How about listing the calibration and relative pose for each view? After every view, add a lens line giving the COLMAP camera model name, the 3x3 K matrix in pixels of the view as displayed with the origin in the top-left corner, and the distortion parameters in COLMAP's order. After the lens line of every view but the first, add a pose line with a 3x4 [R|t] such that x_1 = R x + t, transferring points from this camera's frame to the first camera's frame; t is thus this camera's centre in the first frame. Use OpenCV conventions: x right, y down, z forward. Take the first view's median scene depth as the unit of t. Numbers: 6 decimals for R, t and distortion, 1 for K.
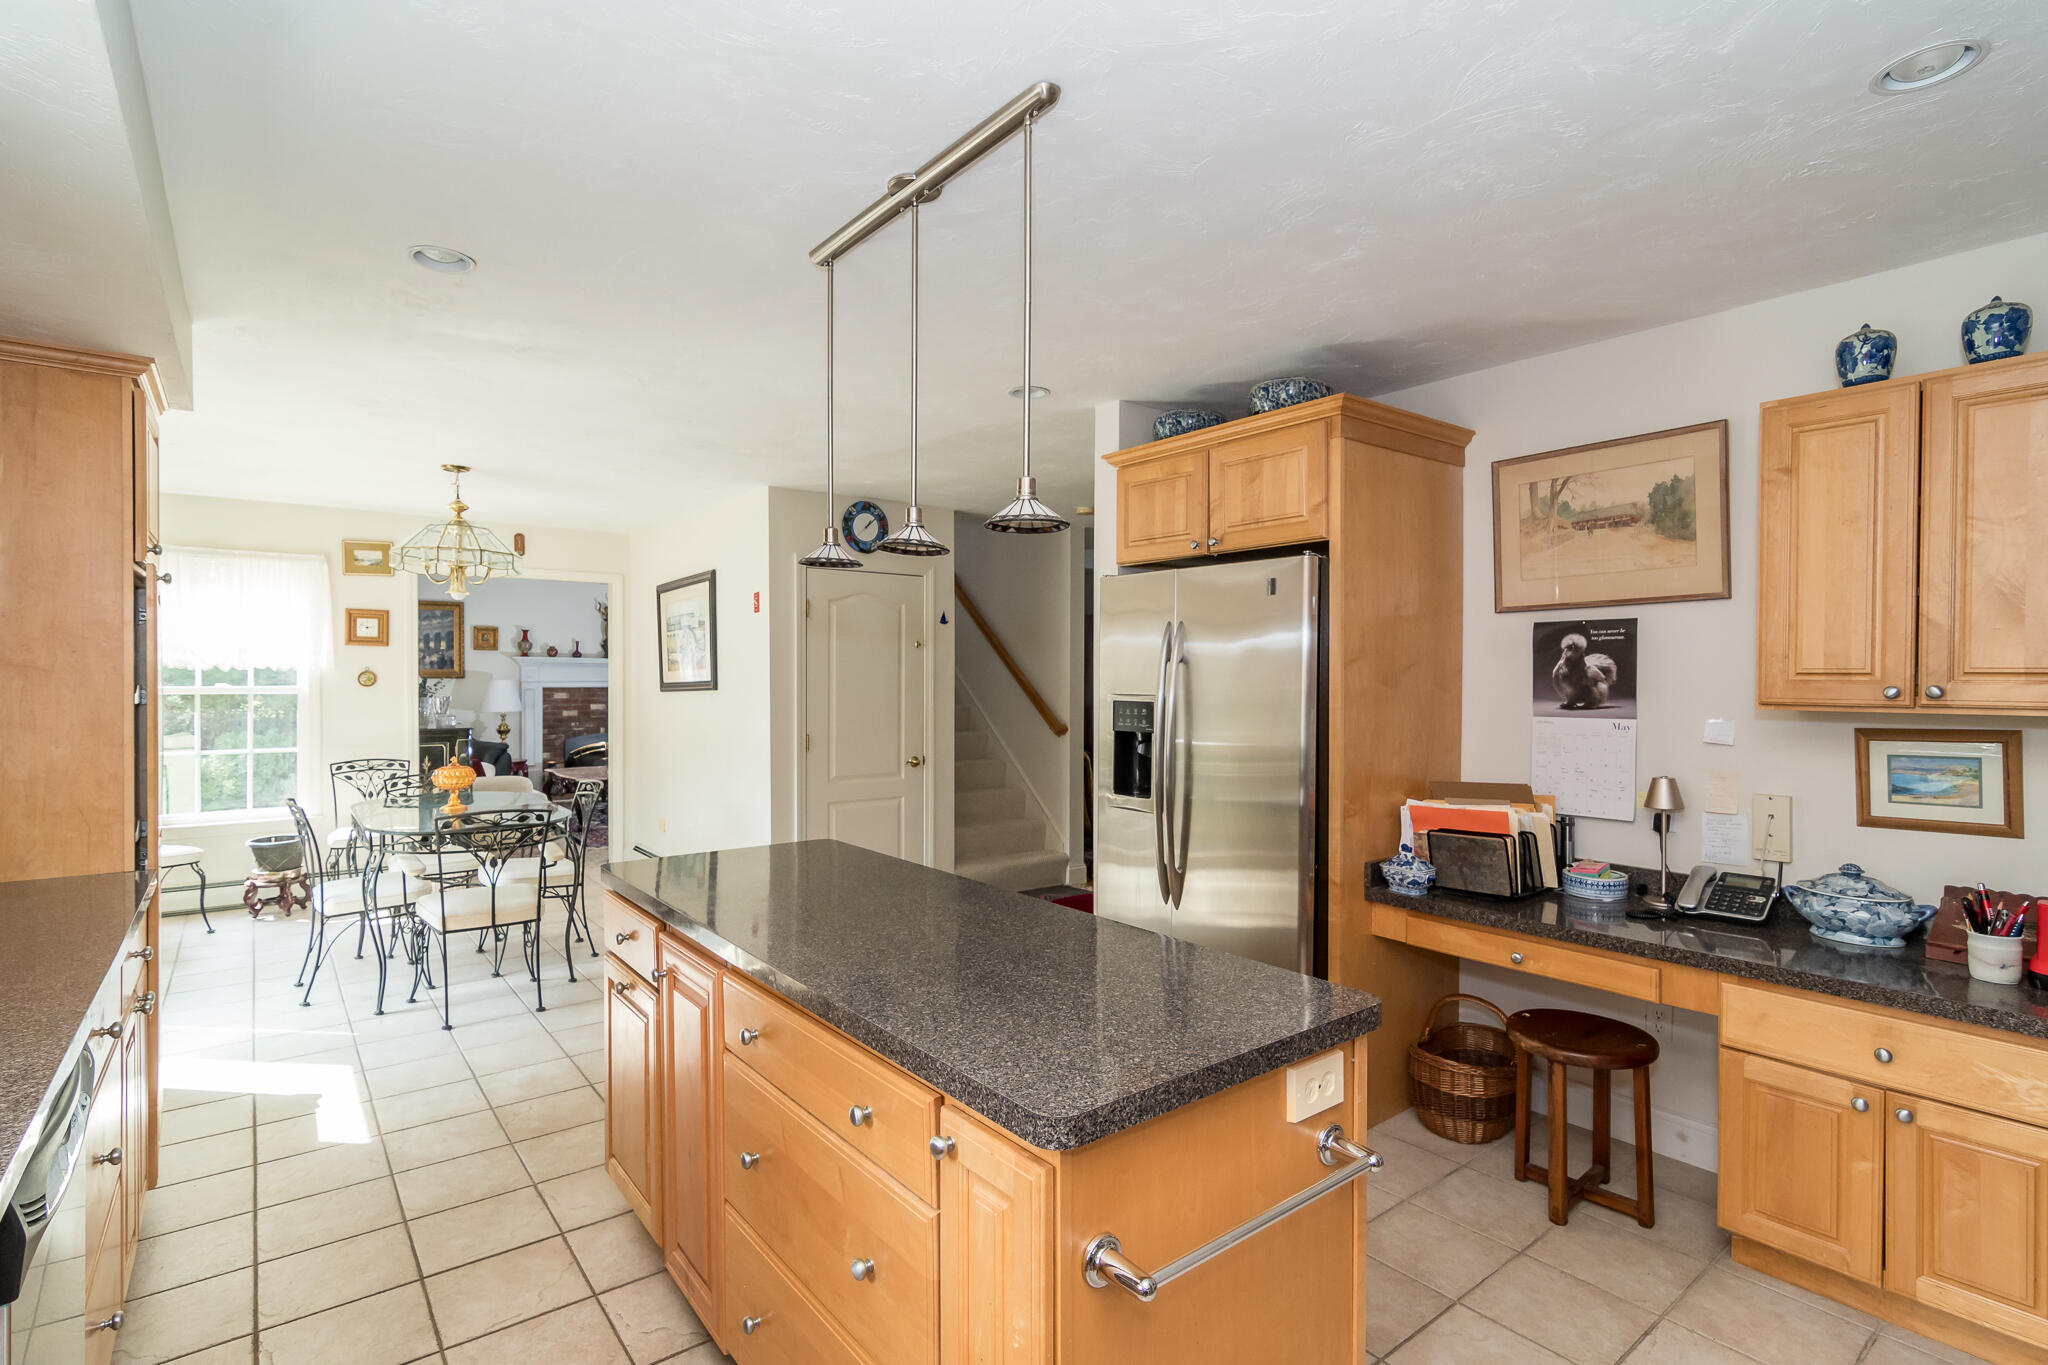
lens RADIAL K [[986.9, 0, 1024.0], [0, 986.9, 682.5], [0, 0, 1]] dist [-0.002448, -0.000200]
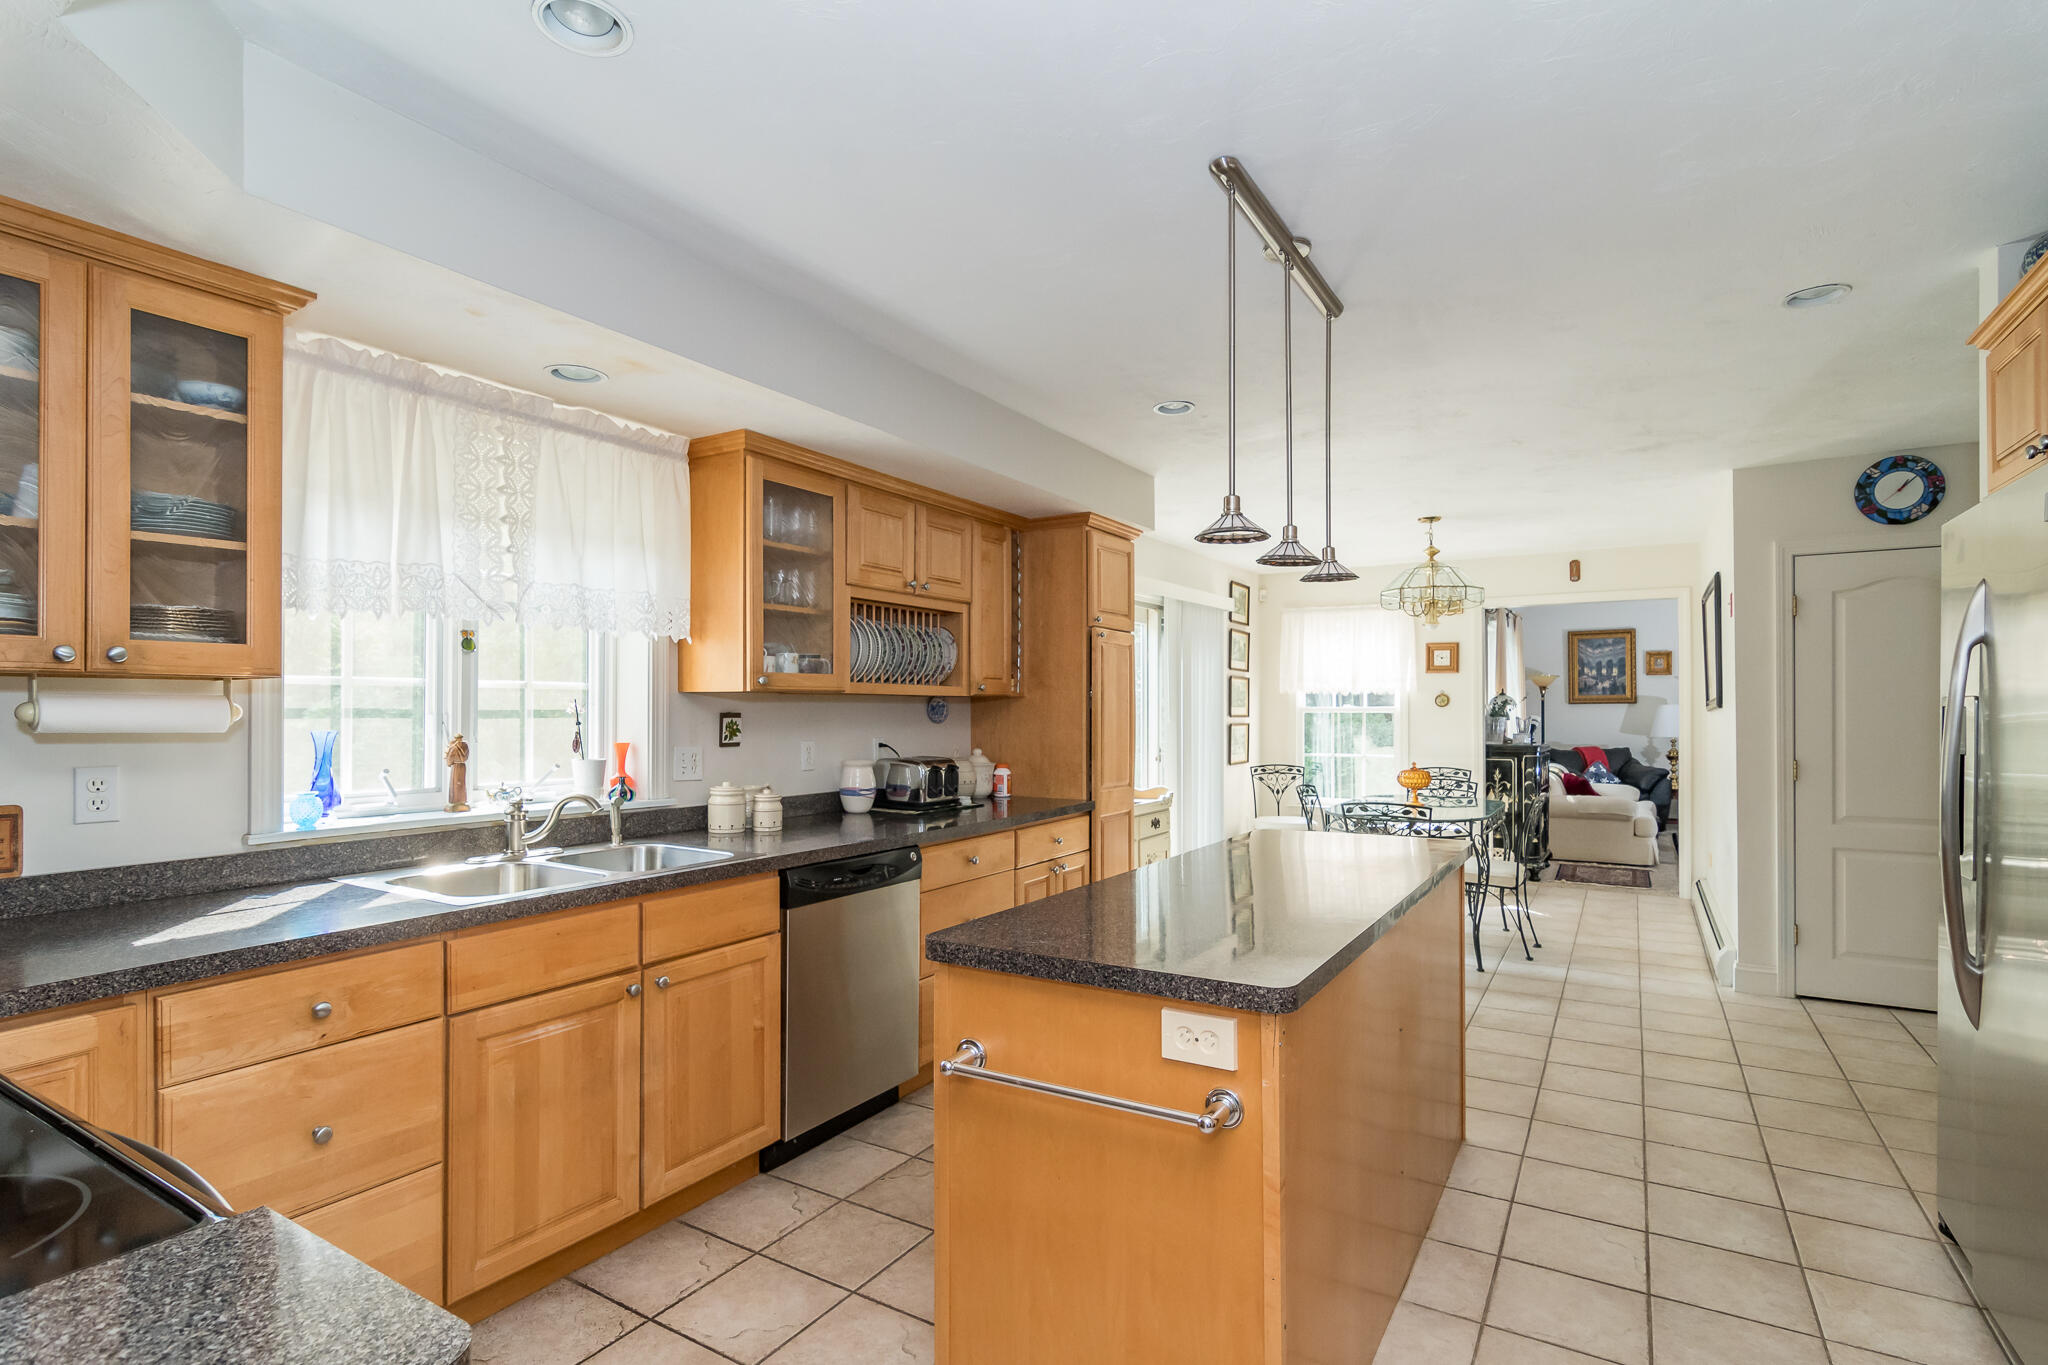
lens RADIAL K [[986.9, 0, 1024.0], [0, 986.9, 682.5], [0, 0, 1]] dist [-0.002448, -0.000200]
pose [[0.346635, -0.029401, -0.937539, 0.287234], [-0.002265, 0.999479, -0.032181, 0.014306], [0.937997, 0.013279, 0.346388, 0.106155]]
